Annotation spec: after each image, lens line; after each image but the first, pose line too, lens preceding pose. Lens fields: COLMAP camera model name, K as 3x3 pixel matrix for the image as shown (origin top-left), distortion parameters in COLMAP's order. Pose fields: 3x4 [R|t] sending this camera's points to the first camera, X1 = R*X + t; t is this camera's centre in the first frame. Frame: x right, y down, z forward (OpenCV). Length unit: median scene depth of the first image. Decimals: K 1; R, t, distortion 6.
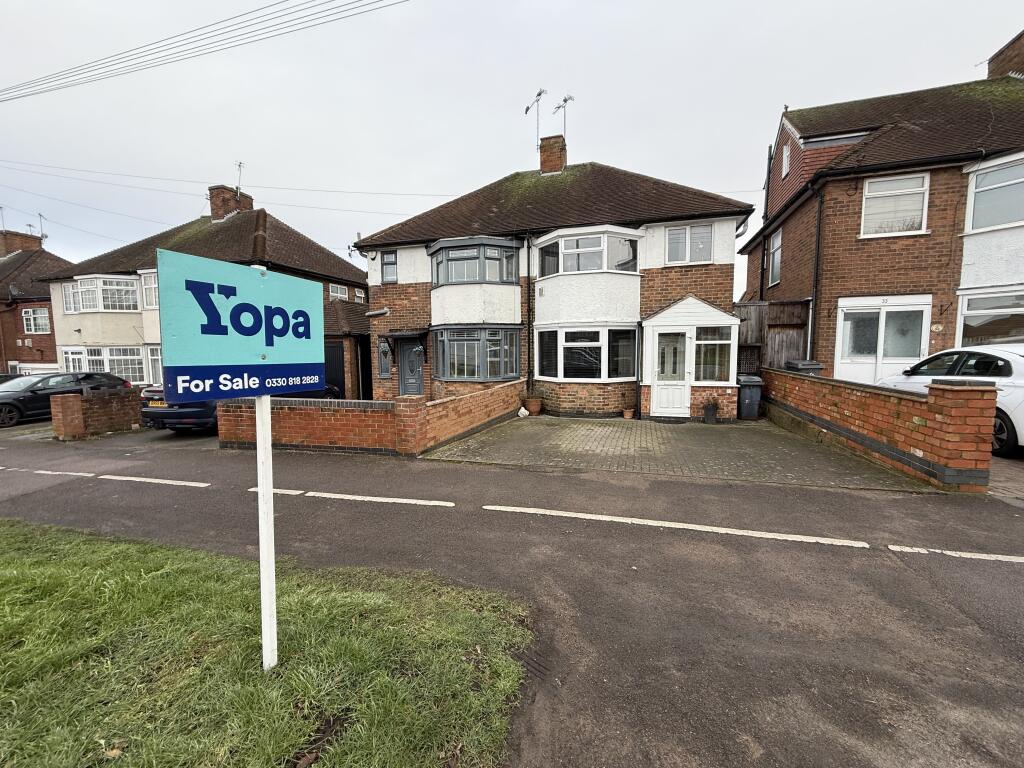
lens RADIAL K [[405.5, 0, 512.0], [0, 405.5, 384.0], [0, 0, 1]] dist [0.000162, 0.000112]
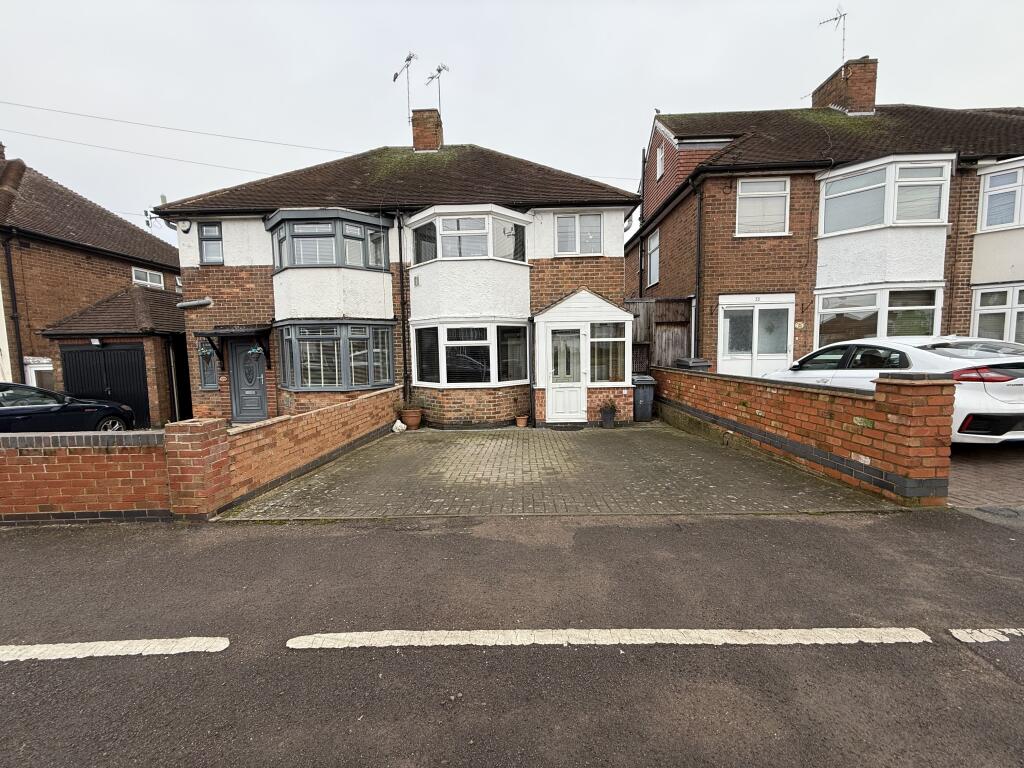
lens RADIAL K [[405.5, 0, 512.0], [0, 405.5, 384.0], [0, 0, 1]] dist [0.000162, 0.000112]
pose [[0.960789, -0.031108, 0.275531, 0.026139], [0.033941, 0.999409, -0.005517, -0.004022], [-0.275196, 0.014652, 0.961276, 0.159931]]
